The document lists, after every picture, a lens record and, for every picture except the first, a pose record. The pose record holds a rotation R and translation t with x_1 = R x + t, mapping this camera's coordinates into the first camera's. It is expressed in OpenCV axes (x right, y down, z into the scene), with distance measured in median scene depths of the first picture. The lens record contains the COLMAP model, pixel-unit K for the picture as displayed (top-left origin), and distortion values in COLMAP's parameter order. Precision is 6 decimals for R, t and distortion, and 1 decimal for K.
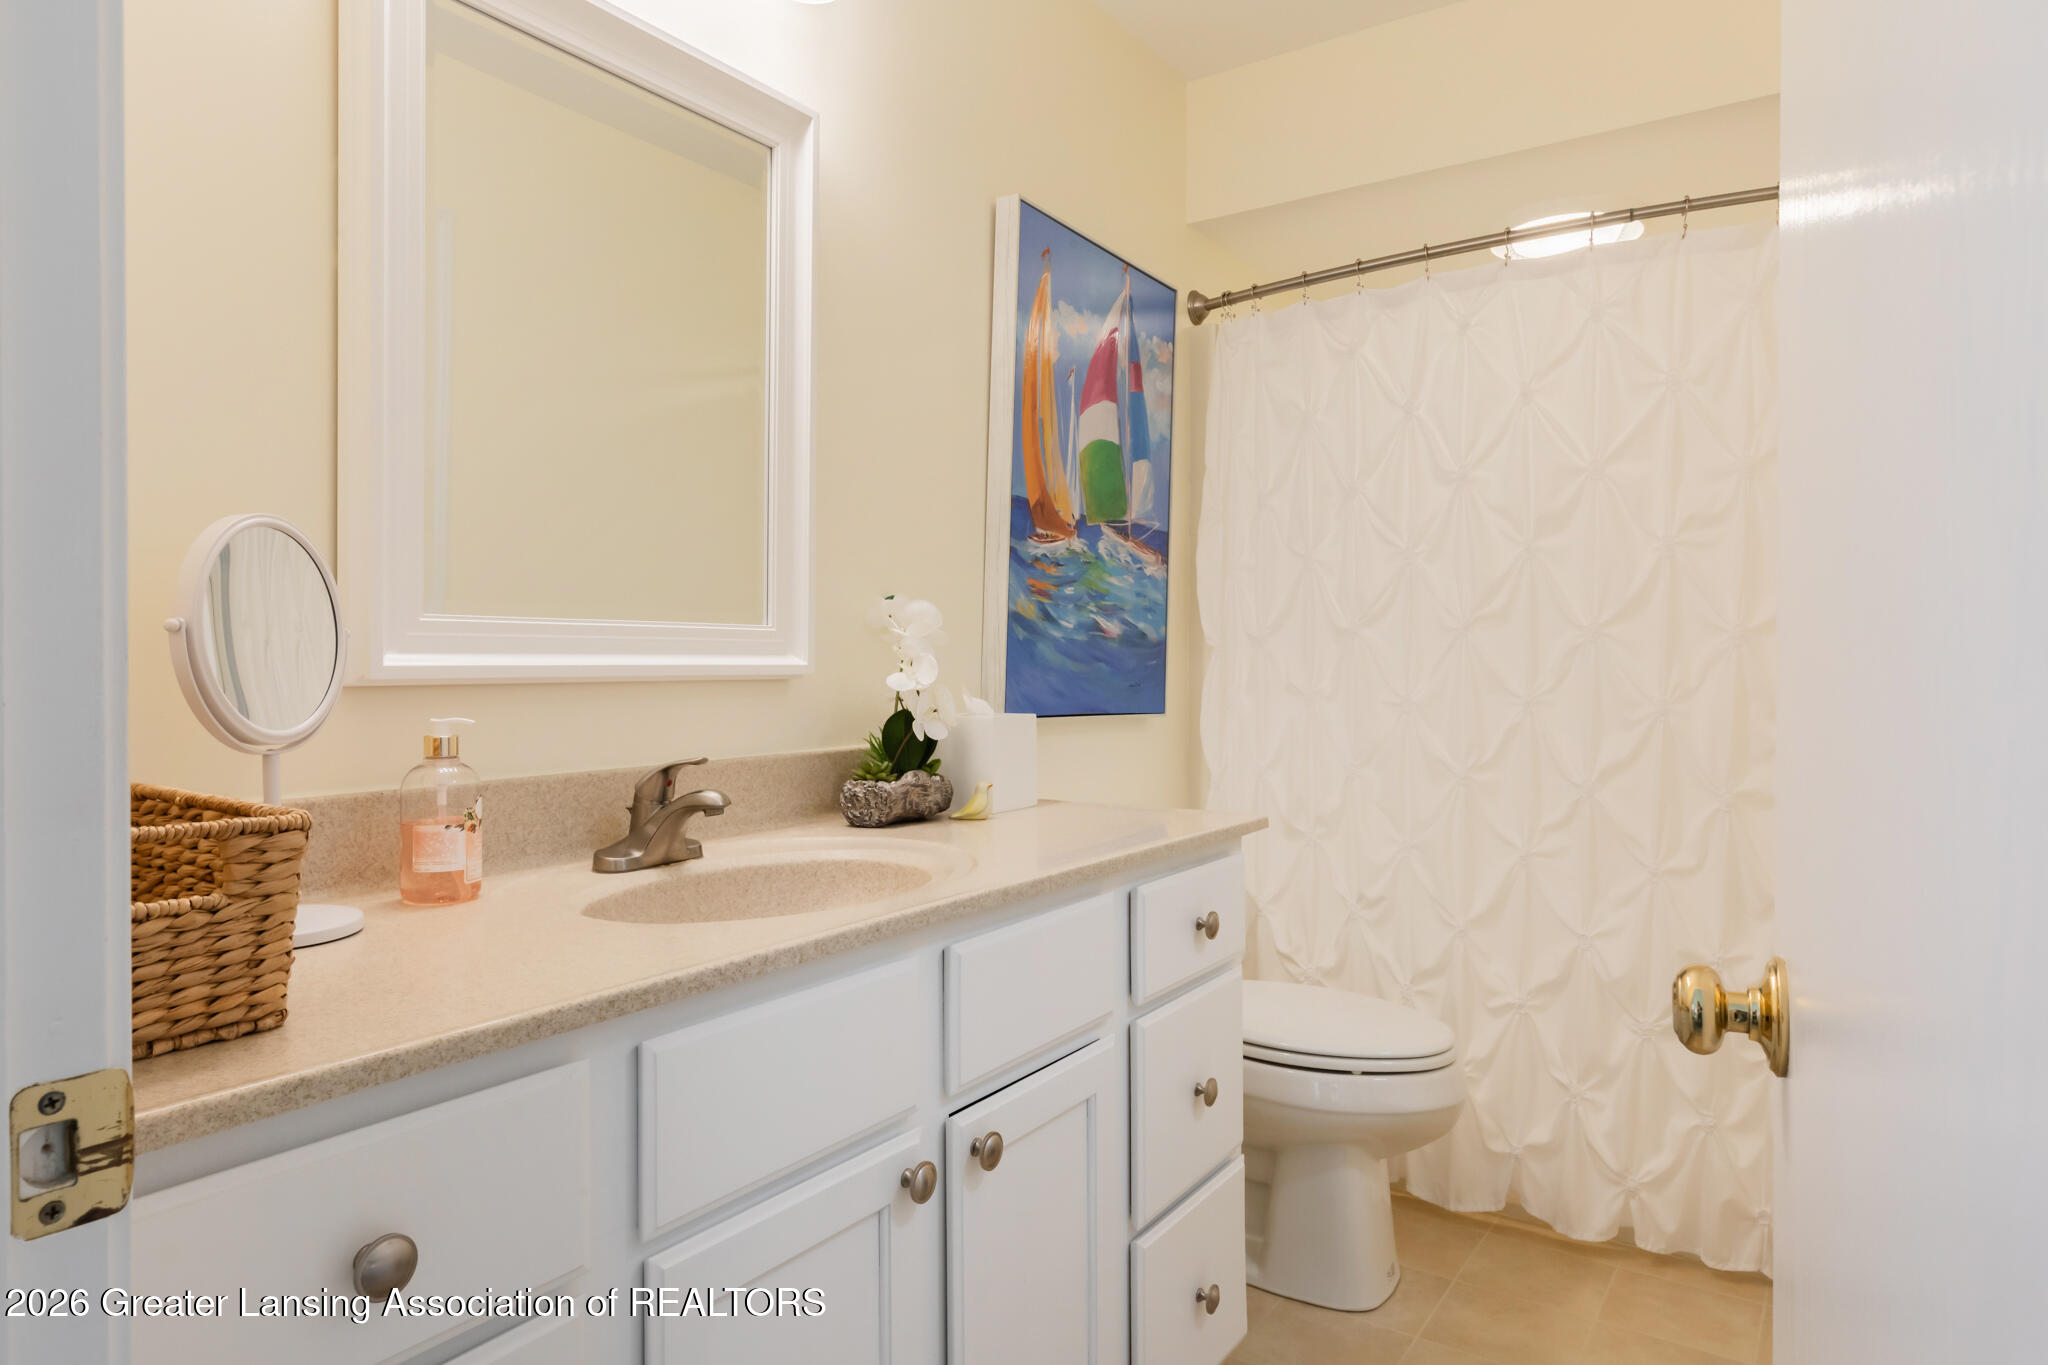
lens RADIAL K [[1252.9, 0, 1021.1], [0, 1252.9, 676.9], [0, 0, 1]] dist [0.004994, -0.003093]
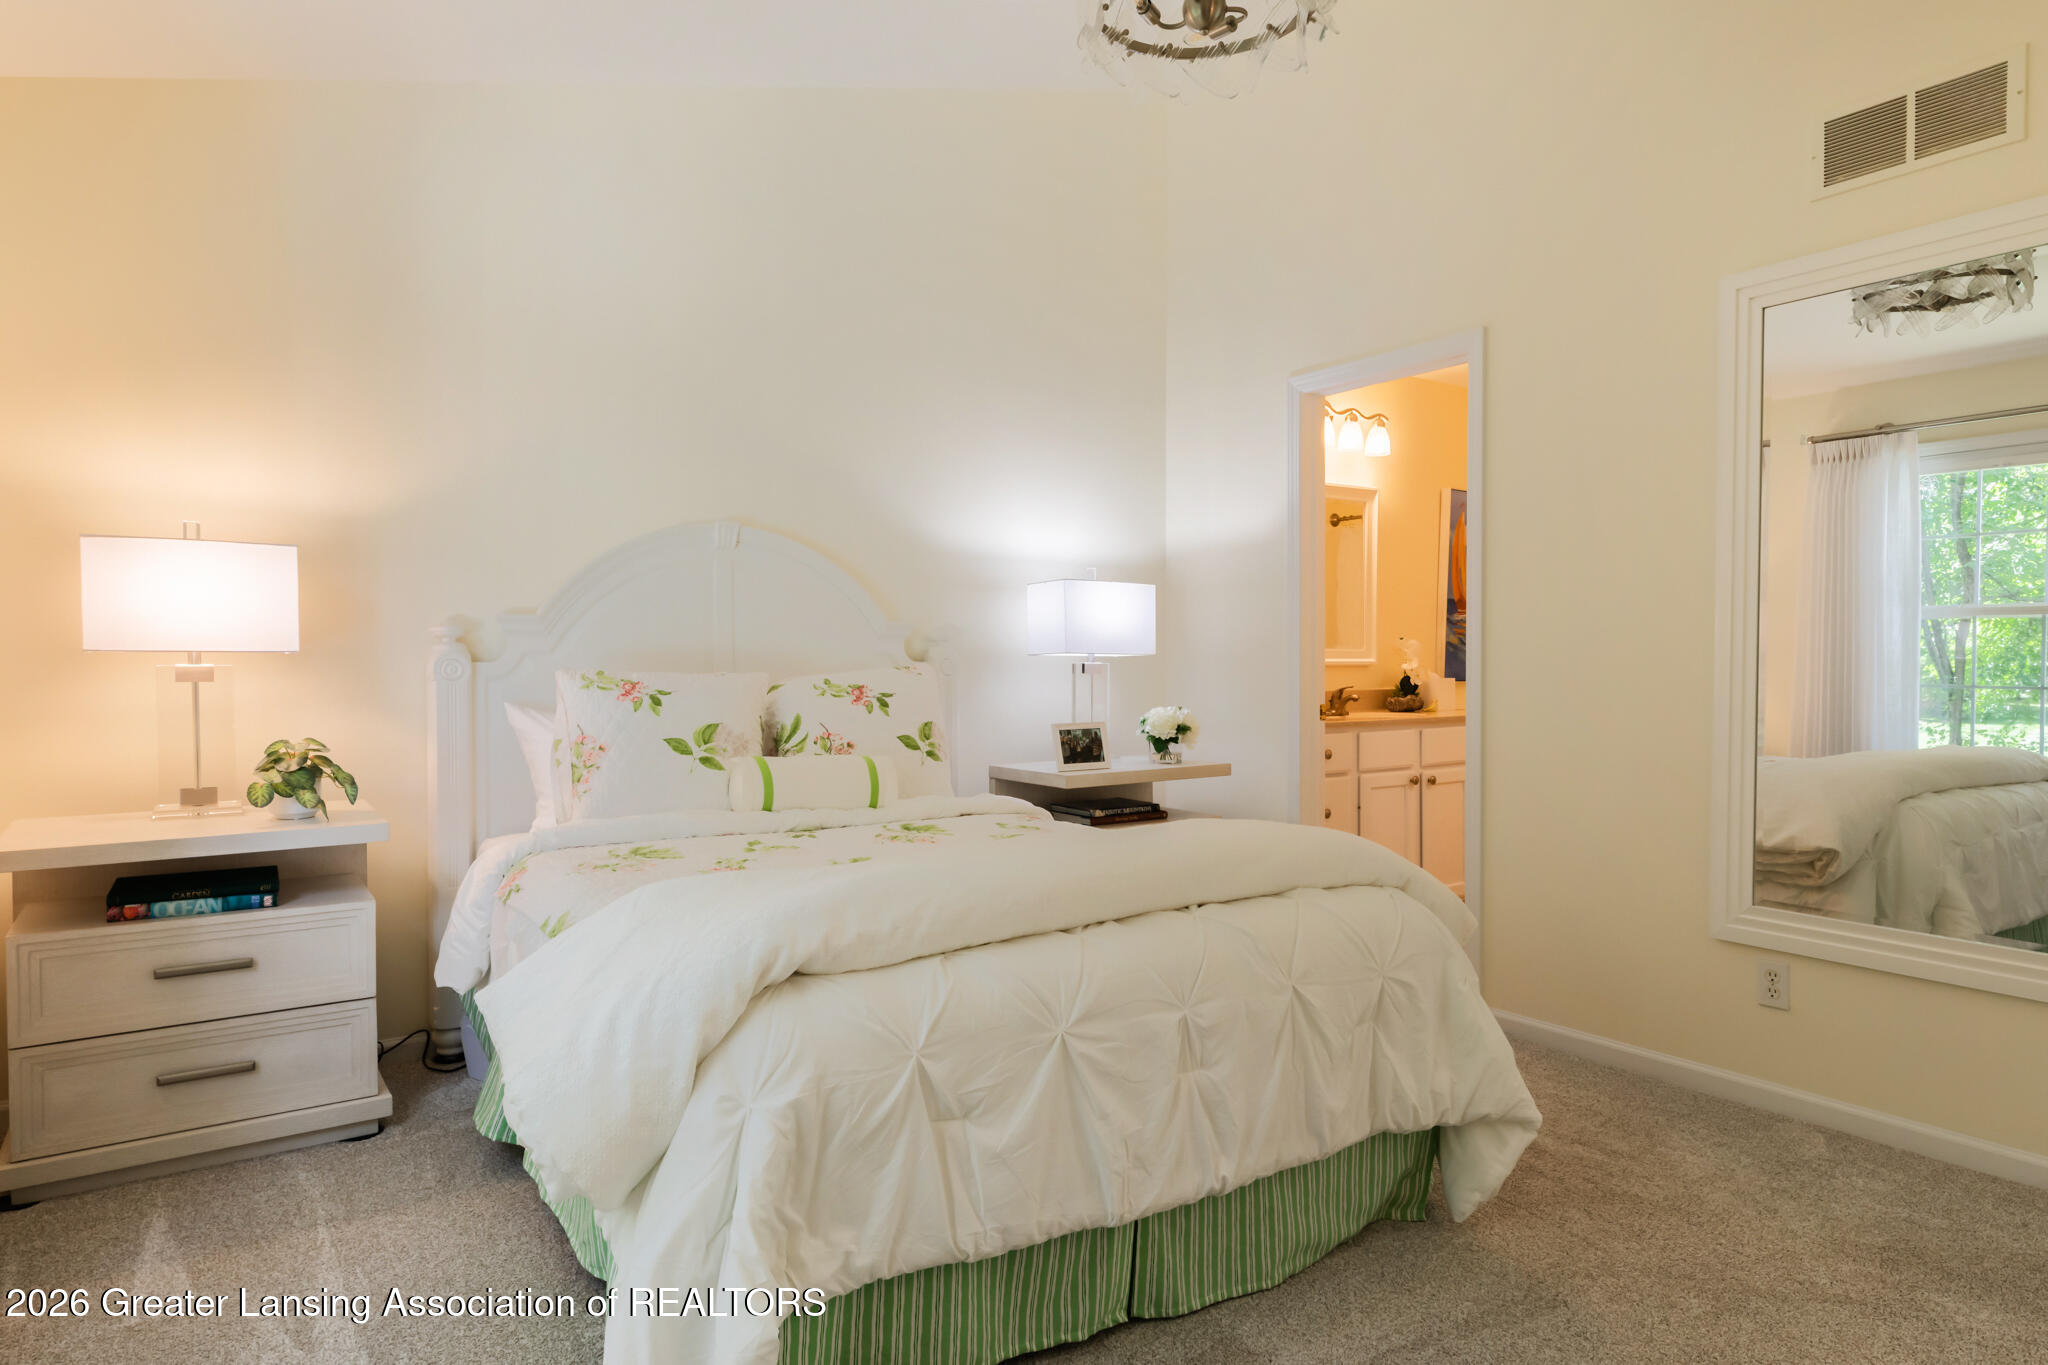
lens RADIAL K [[1252.9, 0, 1017.2], [0, 1252.9, 681.5], [0, 0, 1]] dist [0.004994, -0.003093]
pose [[0.930593, 0.001730, -0.366052, 0.113729], [-0.001432, 0.999998, 0.001085, 0.031185], [0.366053, -0.000486, 0.930594, -1.776414]]
